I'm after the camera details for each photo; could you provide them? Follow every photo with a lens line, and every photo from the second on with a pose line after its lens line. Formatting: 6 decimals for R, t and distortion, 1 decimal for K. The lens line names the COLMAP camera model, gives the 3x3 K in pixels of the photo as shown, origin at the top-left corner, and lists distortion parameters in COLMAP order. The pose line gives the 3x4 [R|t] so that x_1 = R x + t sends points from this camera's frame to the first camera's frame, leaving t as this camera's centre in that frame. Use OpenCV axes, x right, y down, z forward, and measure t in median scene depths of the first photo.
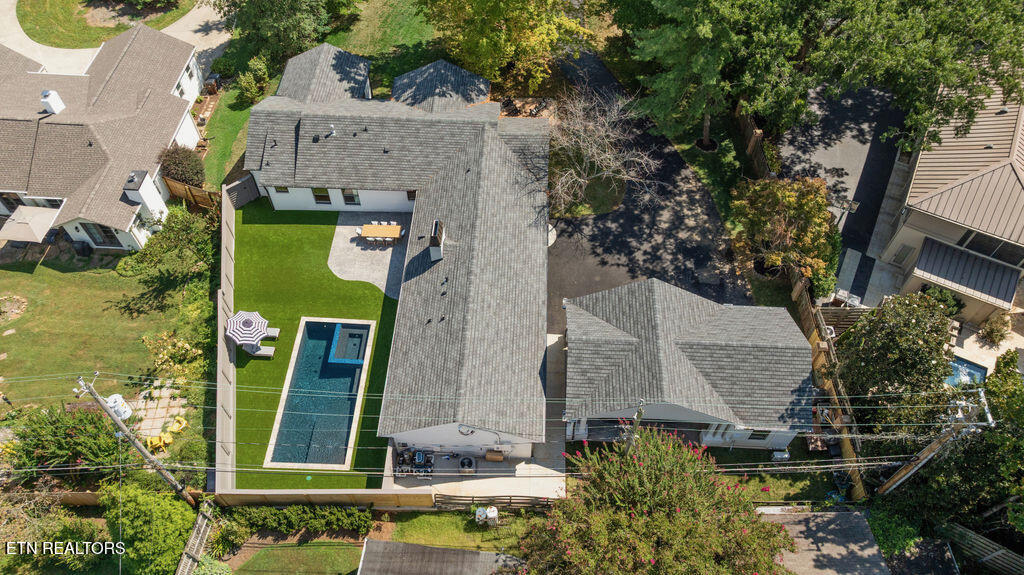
lens RADIAL K [[734.3, 0, 512.0], [0, 734.3, 287.5], [0, 0, 1]] dist [0.002944, 0.001077]
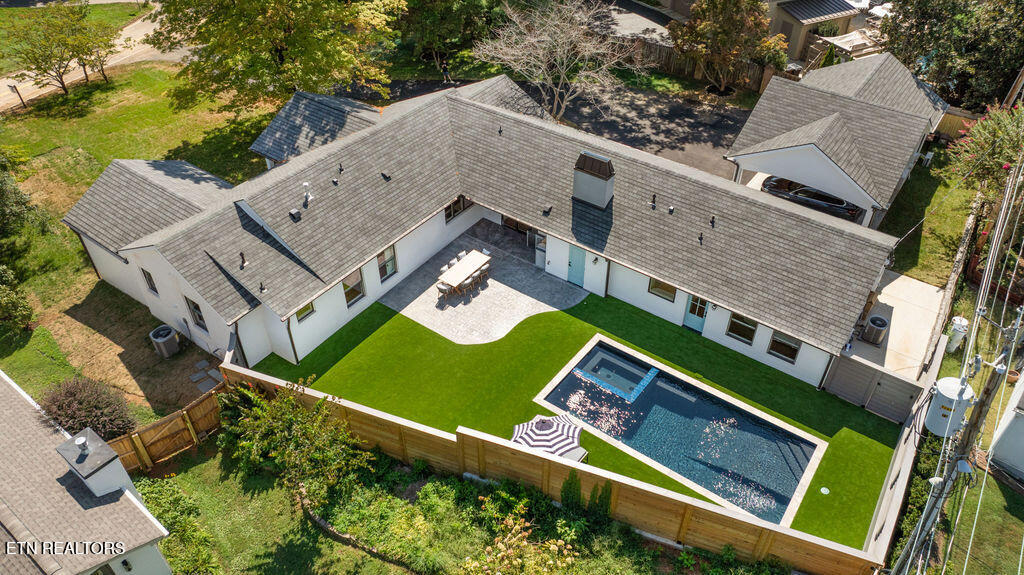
lens RADIAL K [[734.6, 0, 512.0], [0, 734.6, 287.5], [0, 0, 1]] dist [0.001246, -0.001539]
pose [[0.564831, -0.540722, 0.623366, -0.607072], [0.671798, 0.739991, 0.033171, -0.058773], [-0.479222, 0.400040, 0.781226, 0.474233]]
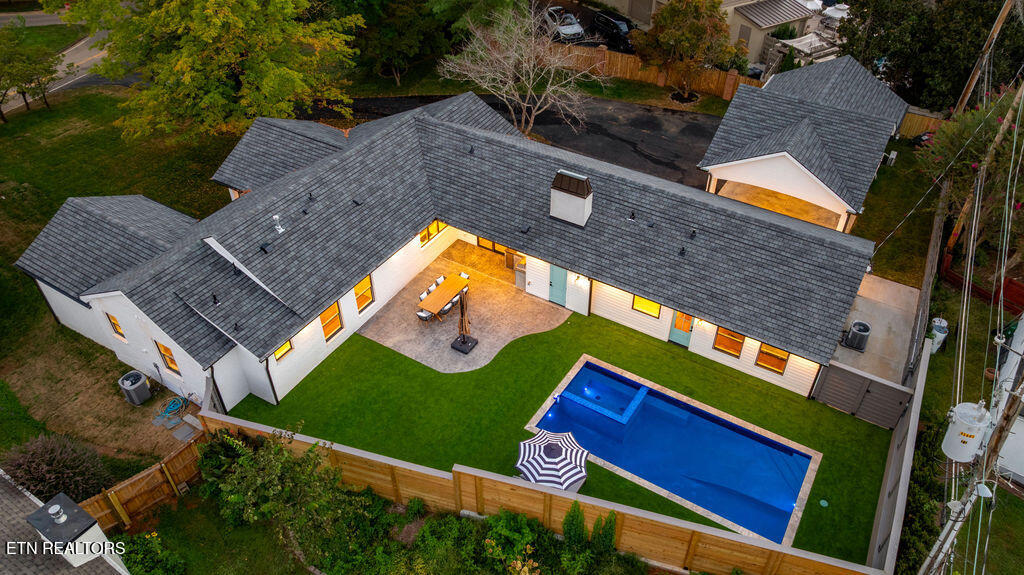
lens RADIAL K [[737.5, 0, 512.0], [0, 737.5, 287.5], [0, 0, 1]] dist [-0.000885, 0.007811]
pose [[0.501743, -0.565626, 0.654463, -0.600833], [0.706758, 0.704289, 0.066853, -0.084524], [-0.498745, 0.429004, 0.753133, 0.483955]]
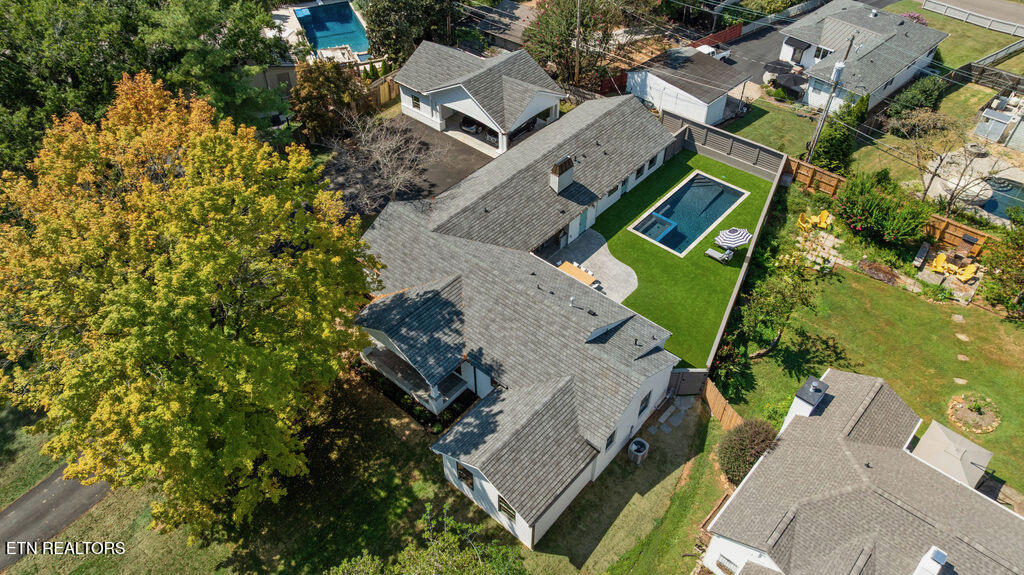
lens RADIAL K [[734.3, 0, 512.0], [0, 734.3, 287.5], [0, 0, 1]] dist [0.002944, 0.001077]
pose [[-0.783114, -0.427025, 0.452086, -0.582679], [0.507639, -0.019042, 0.861359, -1.003017], [-0.359213, 0.904039, 0.231687, 0.847204]]
